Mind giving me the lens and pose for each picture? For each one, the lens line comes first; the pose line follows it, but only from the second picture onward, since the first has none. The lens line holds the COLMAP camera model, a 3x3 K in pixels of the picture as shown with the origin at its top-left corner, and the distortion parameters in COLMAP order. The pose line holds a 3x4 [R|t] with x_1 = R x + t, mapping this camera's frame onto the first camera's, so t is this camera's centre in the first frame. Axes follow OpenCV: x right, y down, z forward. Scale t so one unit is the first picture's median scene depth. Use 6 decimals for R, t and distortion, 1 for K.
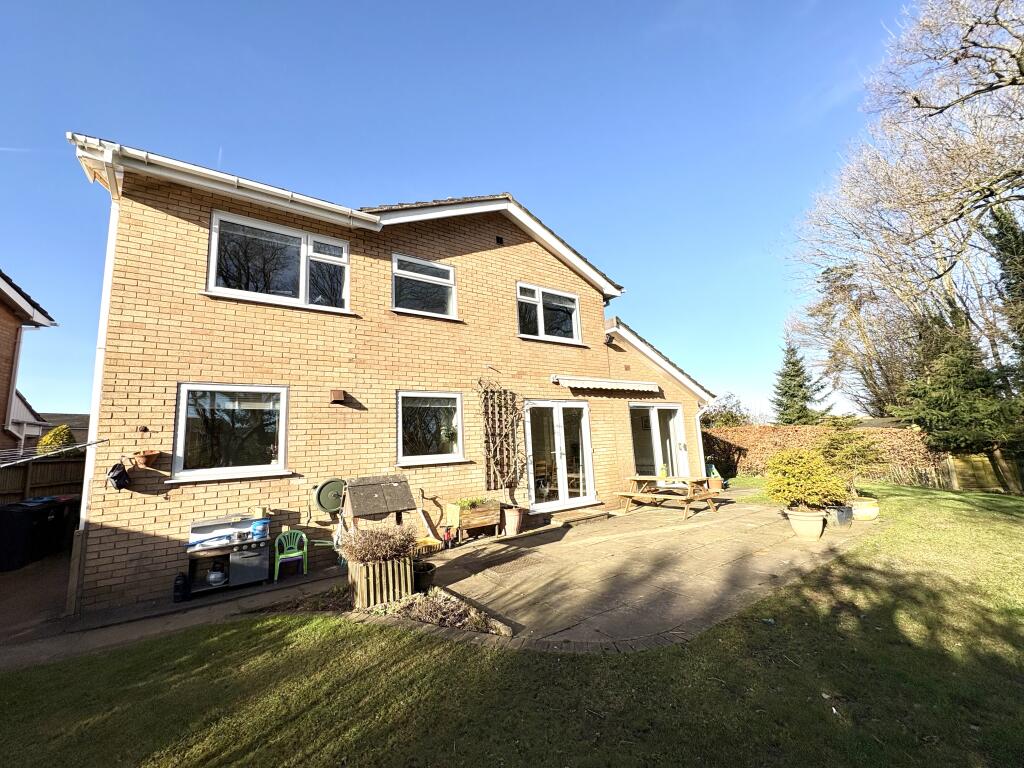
lens RADIAL K [[410.1, 0, 512.0], [0, 410.1, 378.1], [0, 0, 1]] dist [0.014565, 0.000598]
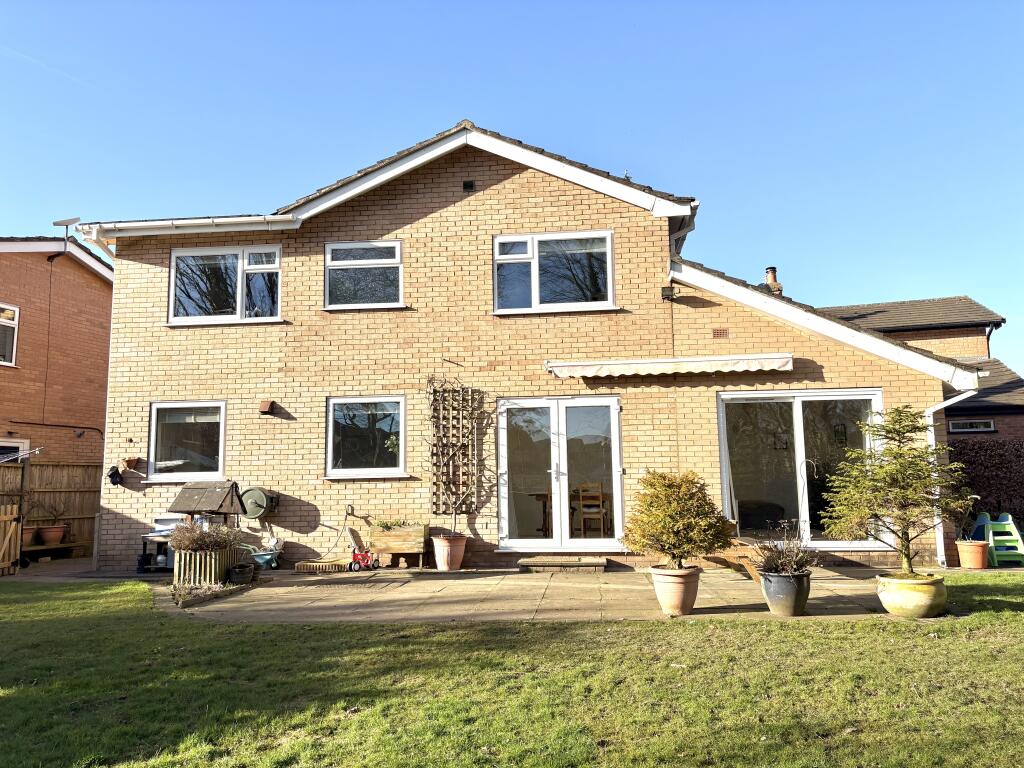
lens RADIAL K [[762.0, 0, 514.9], [0, 762.0, 384.0], [0, 0, 1]] dist [0.058869, -0.011968]
pose [[0.758807, -0.053539, -0.649111, 1.121992], [0.082871, 0.996452, 0.014688, 0.009623], [0.646021, -0.064938, 0.760552, -0.025856]]
